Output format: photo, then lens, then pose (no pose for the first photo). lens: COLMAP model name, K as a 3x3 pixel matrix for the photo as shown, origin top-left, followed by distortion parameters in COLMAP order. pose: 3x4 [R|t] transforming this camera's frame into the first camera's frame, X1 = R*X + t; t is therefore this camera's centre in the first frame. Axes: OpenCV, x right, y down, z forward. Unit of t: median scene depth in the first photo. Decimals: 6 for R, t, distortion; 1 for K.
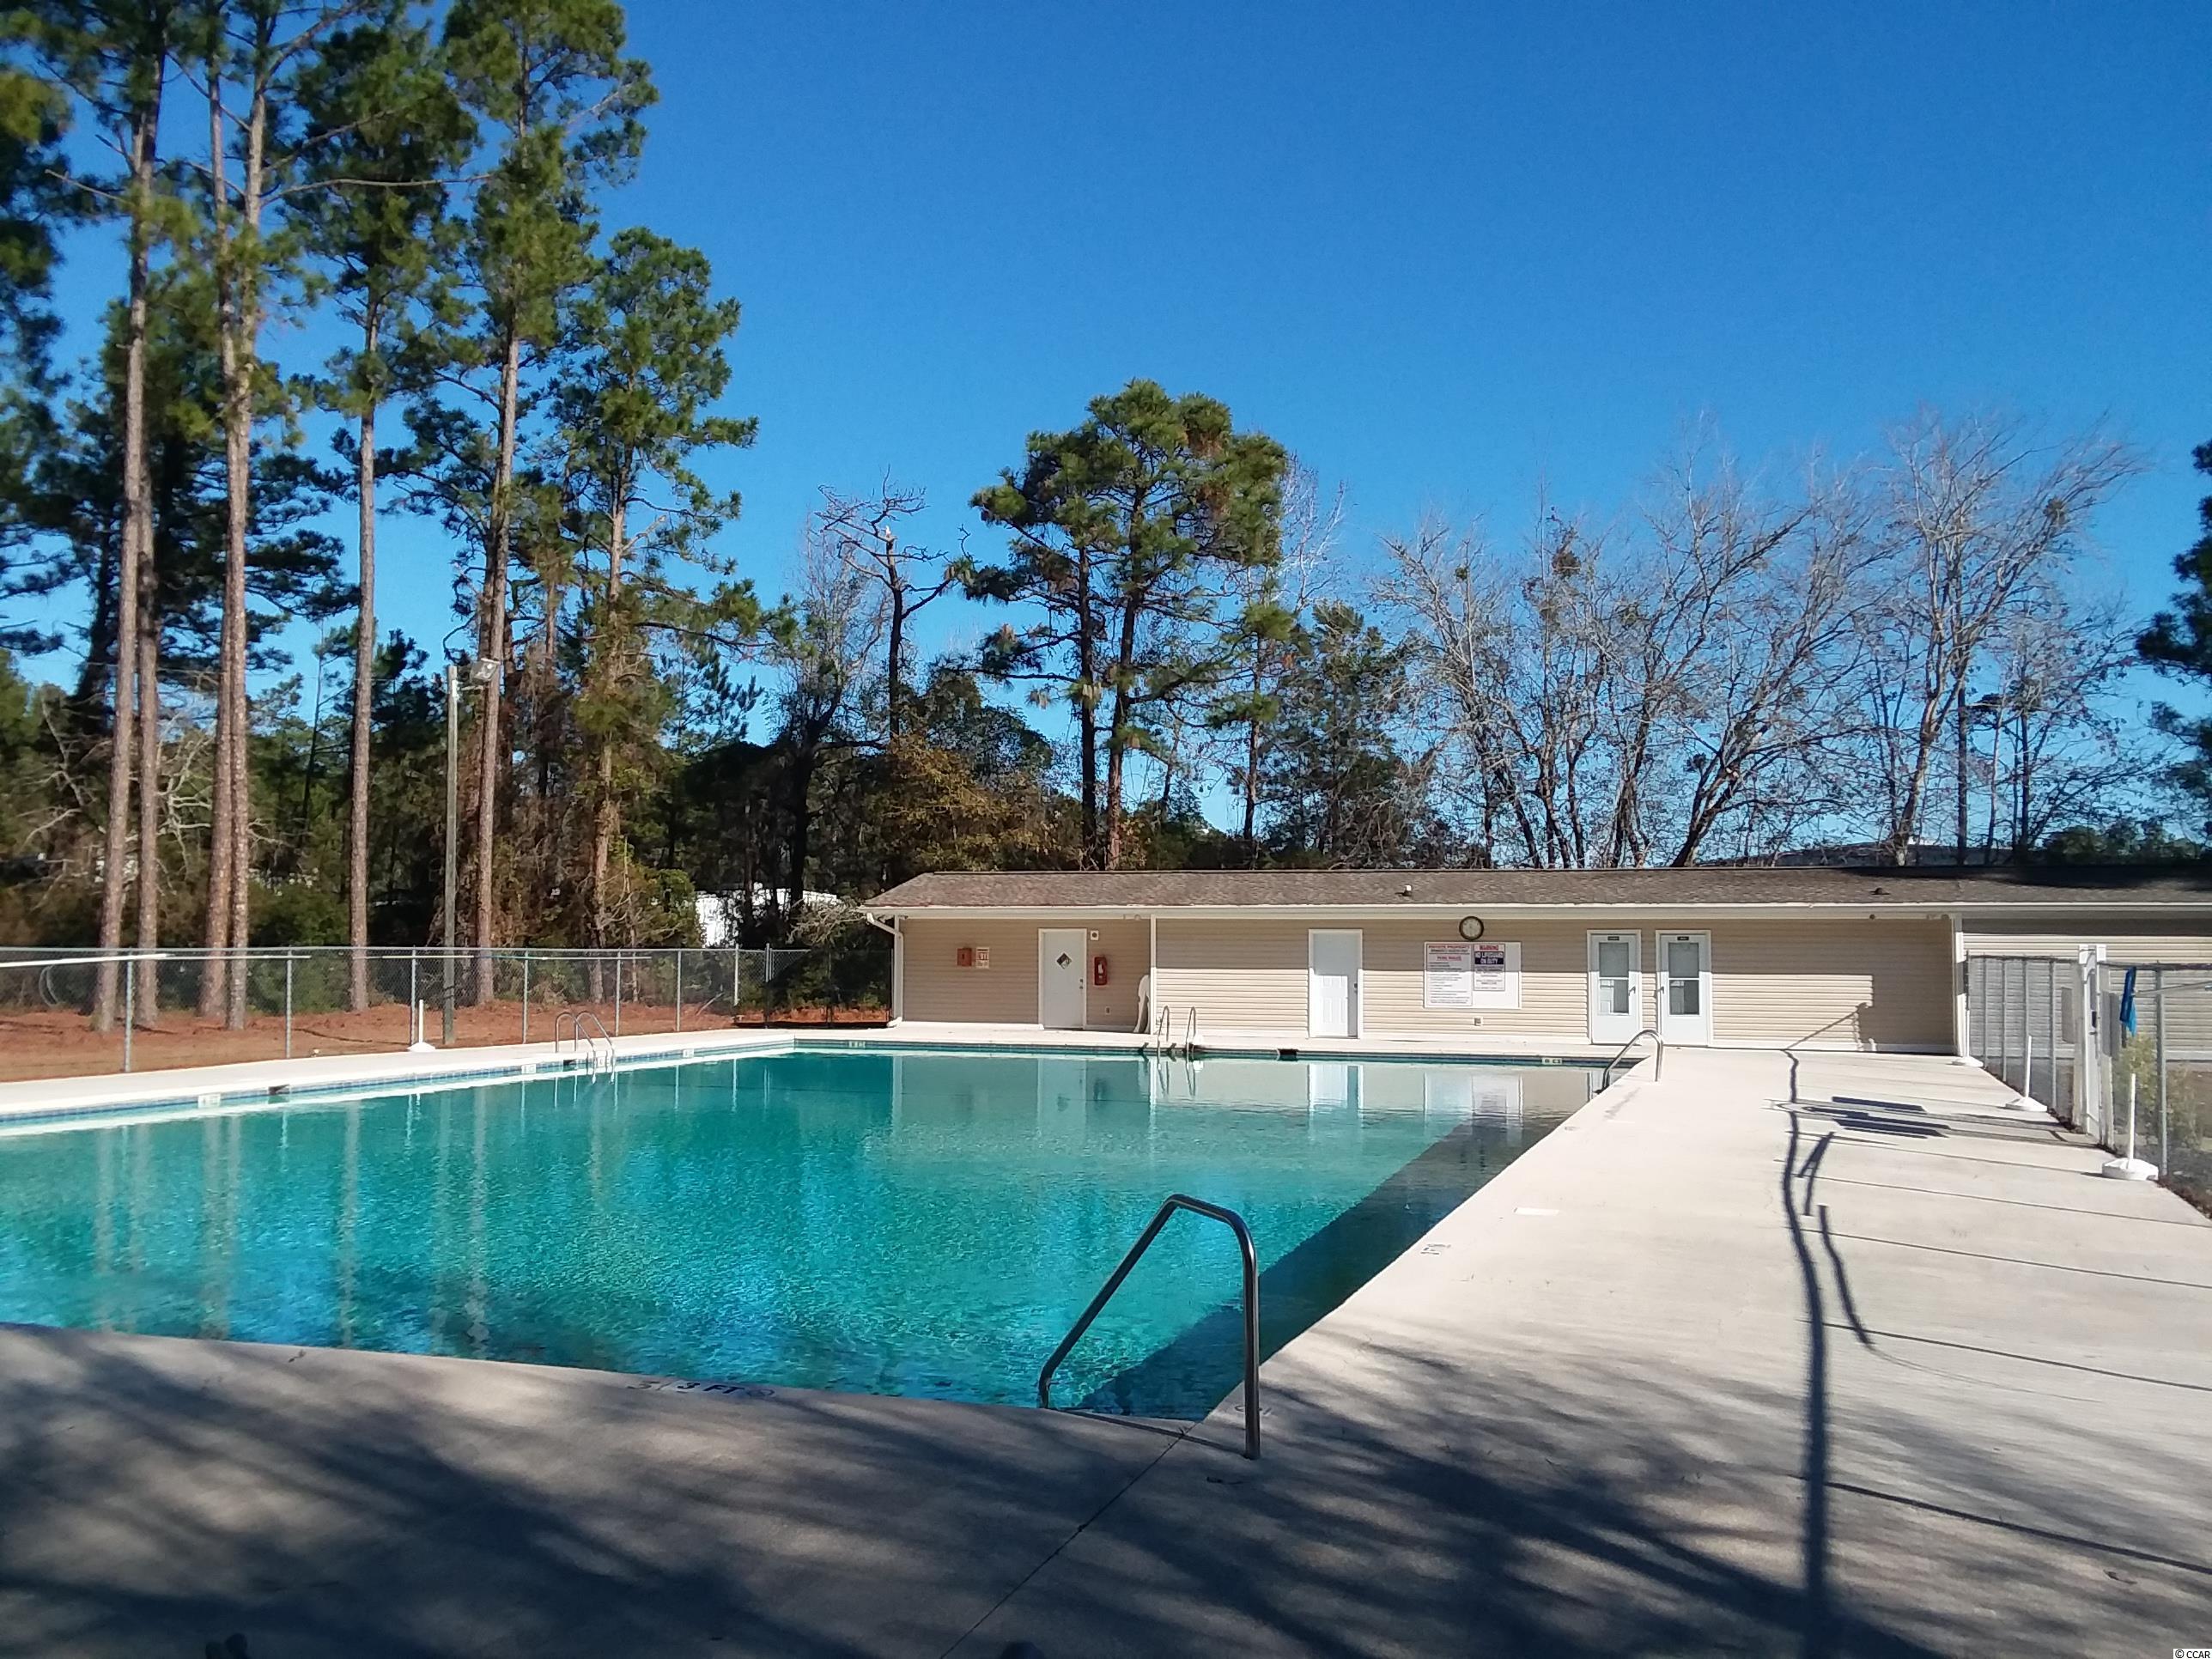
lens RADIAL K [[1864.0, 0, 1106.0], [0, 1864.0, 836.9], [0, 0, 1]] dist [0.014426, 0.001457]
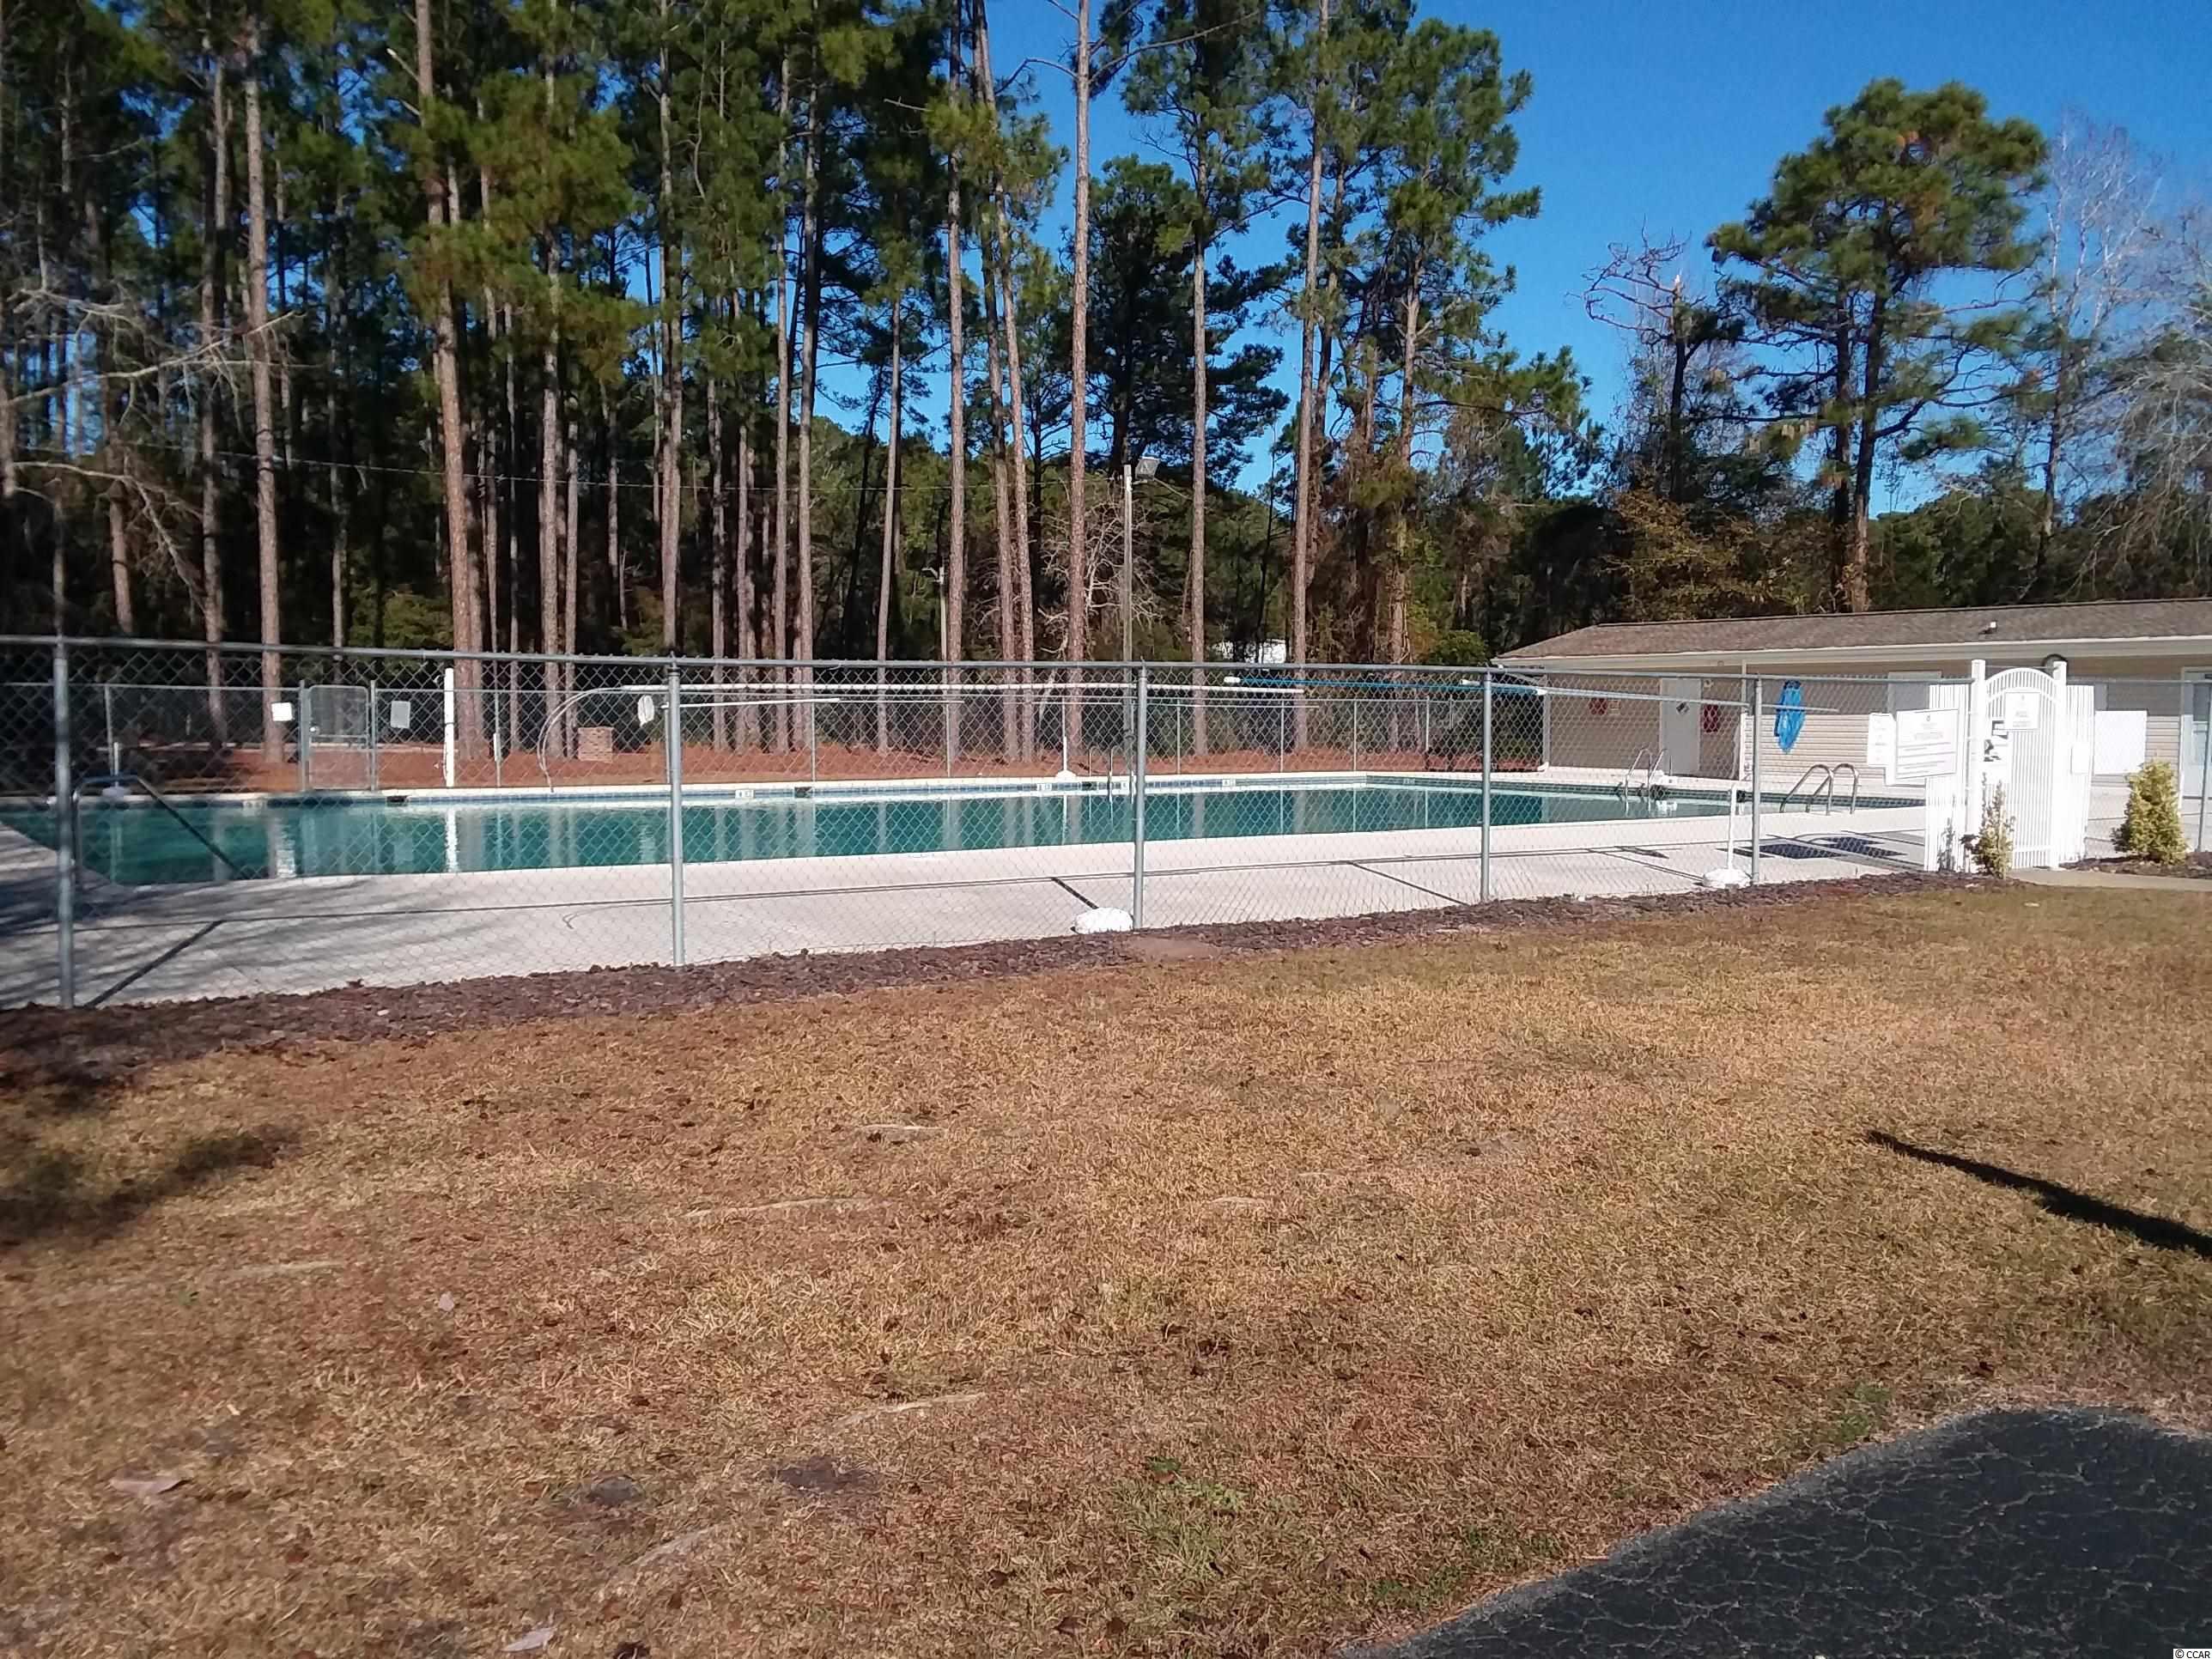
lens RADIAL K [[1864.0, 0, 1115.4], [0, 1864.0, 831.8], [0, 0, 1]] dist [0.014426, 0.001457]
pose [[0.805618, 0.035923, -0.591346, 0.269538], [0.035869, 0.993371, 0.109211, 0.008730], [0.591349, -0.109193, 0.798989, -0.002760]]
